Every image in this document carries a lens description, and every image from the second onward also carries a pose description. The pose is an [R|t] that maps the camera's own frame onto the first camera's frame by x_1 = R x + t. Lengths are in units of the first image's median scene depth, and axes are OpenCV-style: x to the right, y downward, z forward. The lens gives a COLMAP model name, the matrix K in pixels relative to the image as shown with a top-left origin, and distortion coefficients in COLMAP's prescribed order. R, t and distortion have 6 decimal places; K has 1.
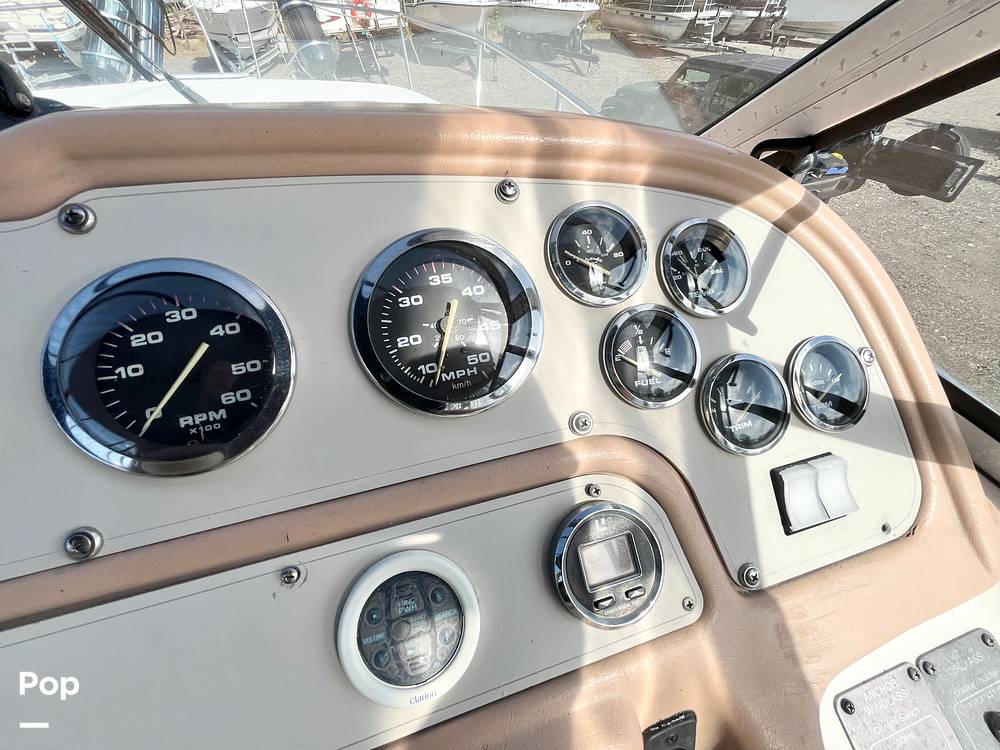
lens RADIAL K [[402.8, 0, 496.4], [0, 402.8, 376.7], [0, 0, 1]] dist [-0.001652, 0.000353]
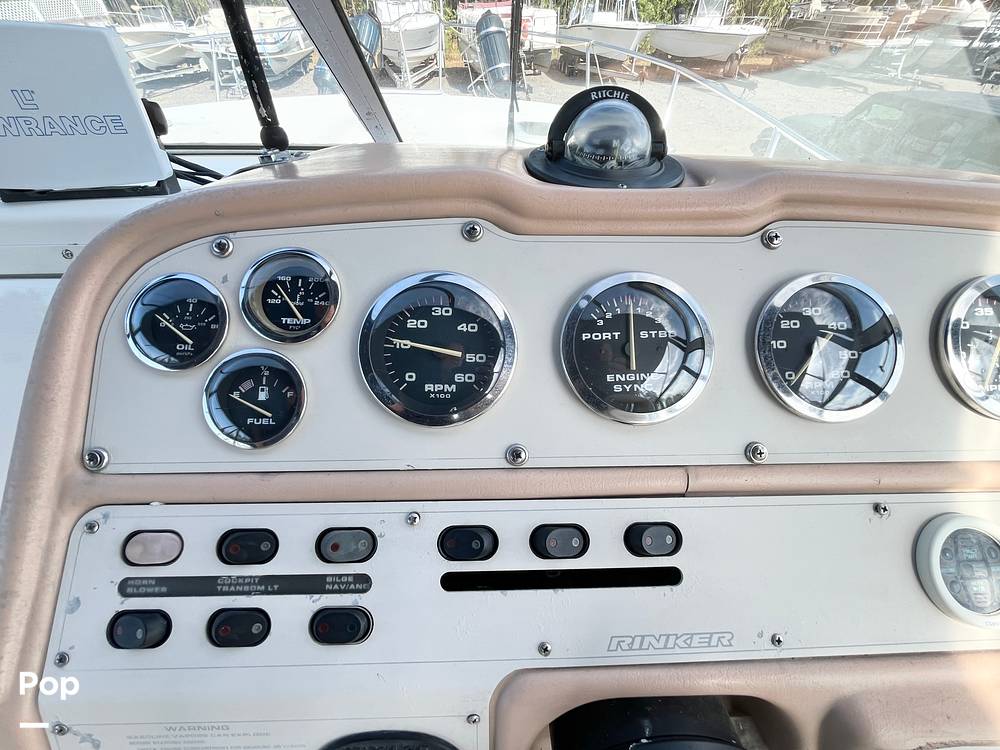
lens RADIAL K [[415.6, 0, 496.8], [0, 415.6, 377.9], [0, 0, 1]] dist [-0.000441, 0.000319]
pose [[0.964051, 0.181514, -0.194060, -0.097255], [-0.189731, 0.981531, -0.024472, 0.020750], [0.186034, 0.060411, 0.980684, -0.040905]]
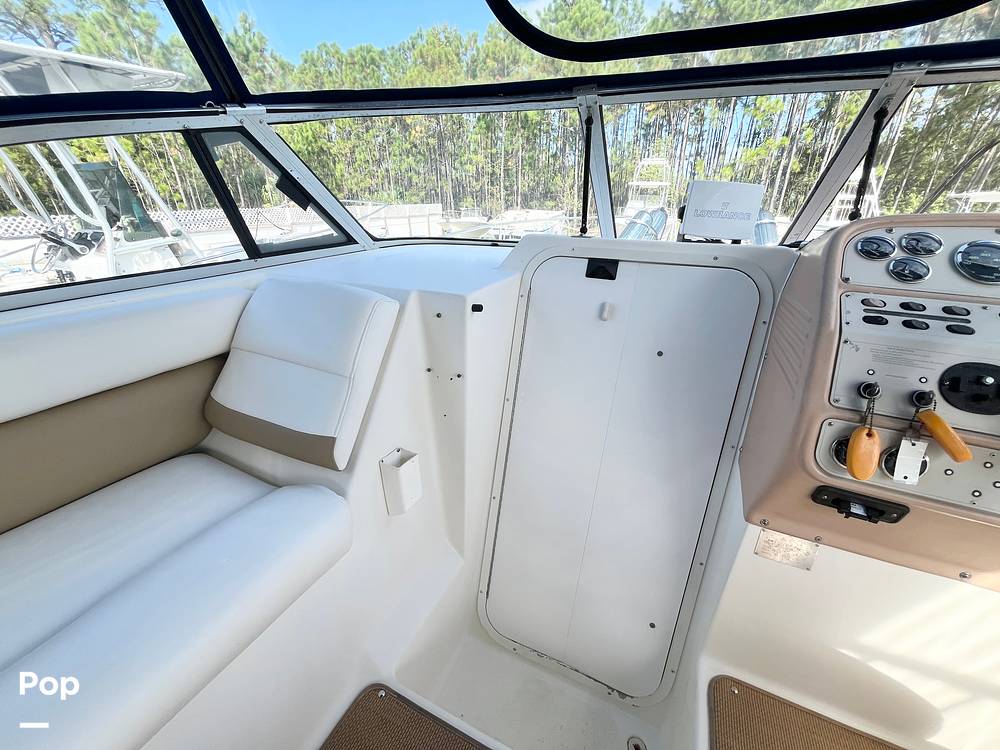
lens RADIAL K [[403.2, 0, 498.8], [0, 403.2, 377.6], [0, 0, 1]] dist [-0.002241, -0.000151]
pose [[0.743328, 0.278230, -0.608319, -0.179378], [-0.483815, 0.851614, -0.201684, 0.260107], [0.461938, 0.444231, 0.767641, -0.242216]]
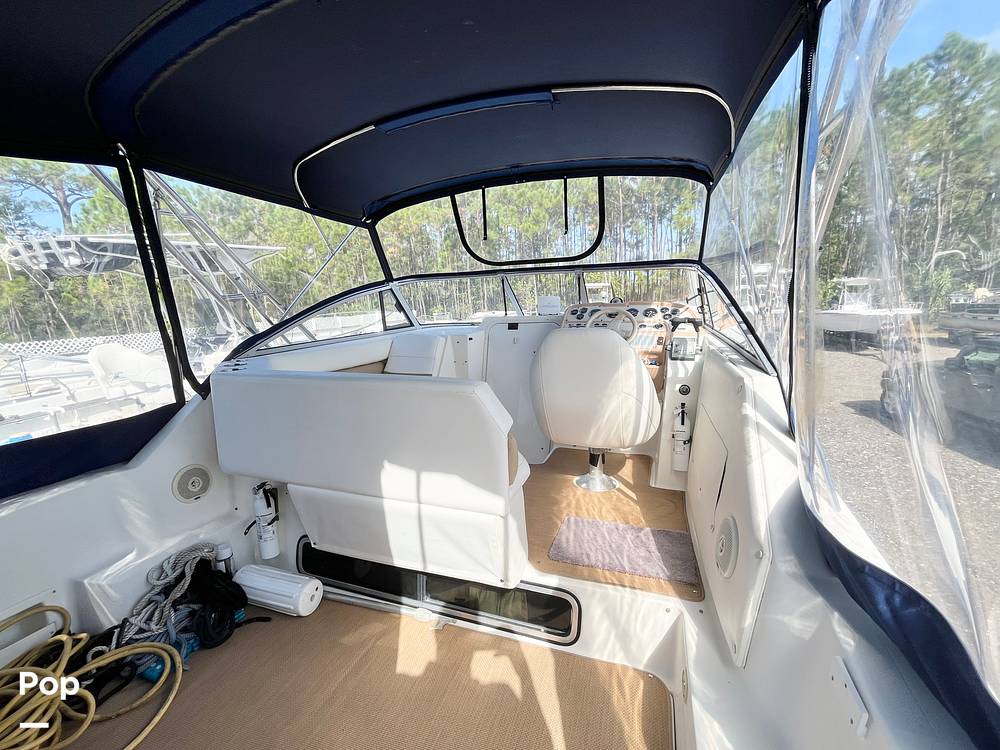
lens RADIAL K [[402.8, 0, 496.4], [0, 402.8, 376.7], [0, 0, 1]] dist [-0.001652, 0.000353]
pose [[0.789693, 0.078743, -0.608428, 0.289644], [-0.406361, 0.810121, -0.422580, 0.652549], [0.459626, 0.580950, 0.671745, -0.637806]]
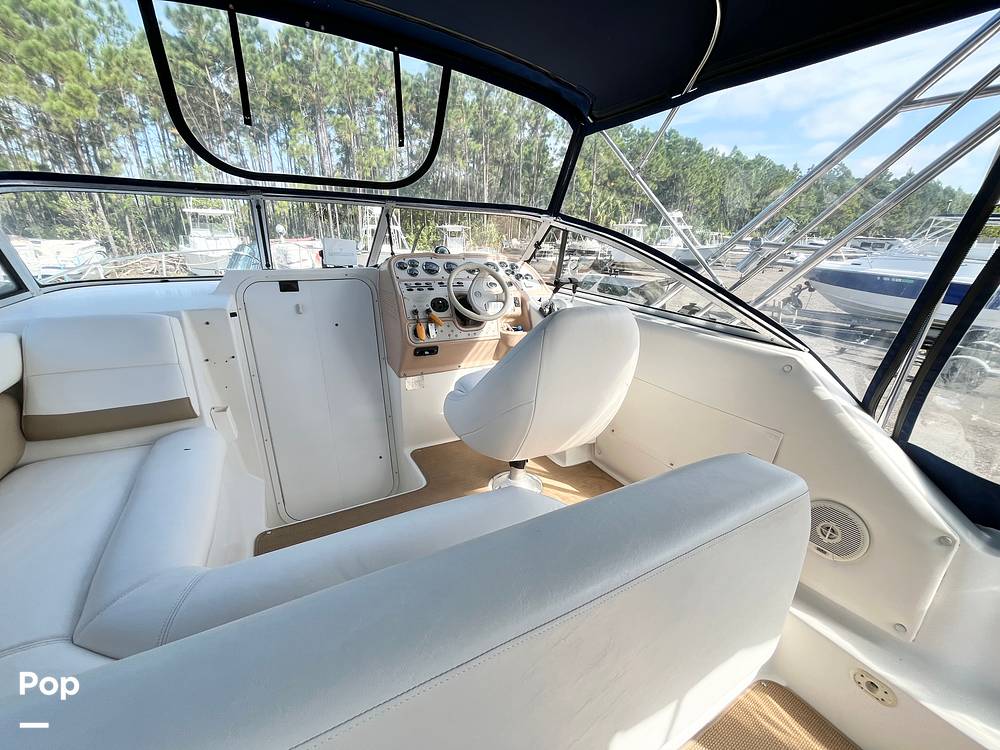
lens RADIAL K [[396.2, 0, 489.7], [0, 396.2, 374.8], [0, 0, 1]] dist [-0.000952, -0.000531]
pose [[0.982674, -0.045590, 0.179650, -0.162633], [0.118577, 0.899596, -0.420317, 0.512208], [-0.142450, 0.434337, 0.889415, -0.537013]]
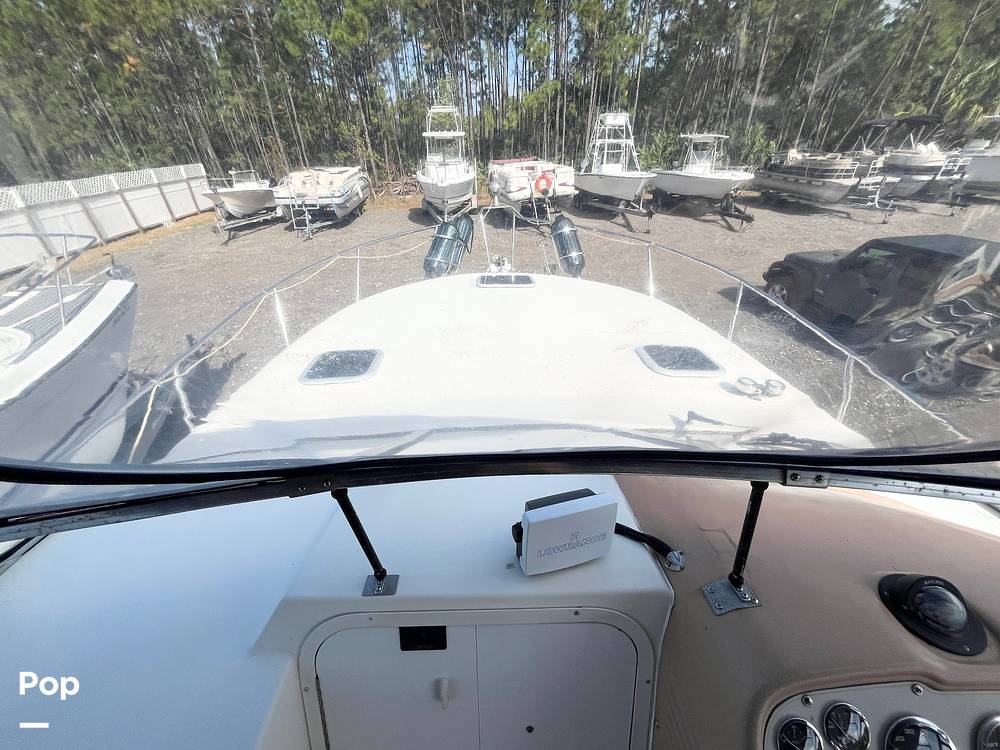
lens RADIAL K [[405.3, 0, 498.2], [0, 405.3, 384.2], [0, 0, 1]] dist [-0.002349, -0.000173]
pose [[0.956294, 0.130954, -0.261444, -0.283723], [-0.190709, 0.957097, -0.218165, -0.070849], [0.221657, 0.258490, 0.940240, -0.212057]]
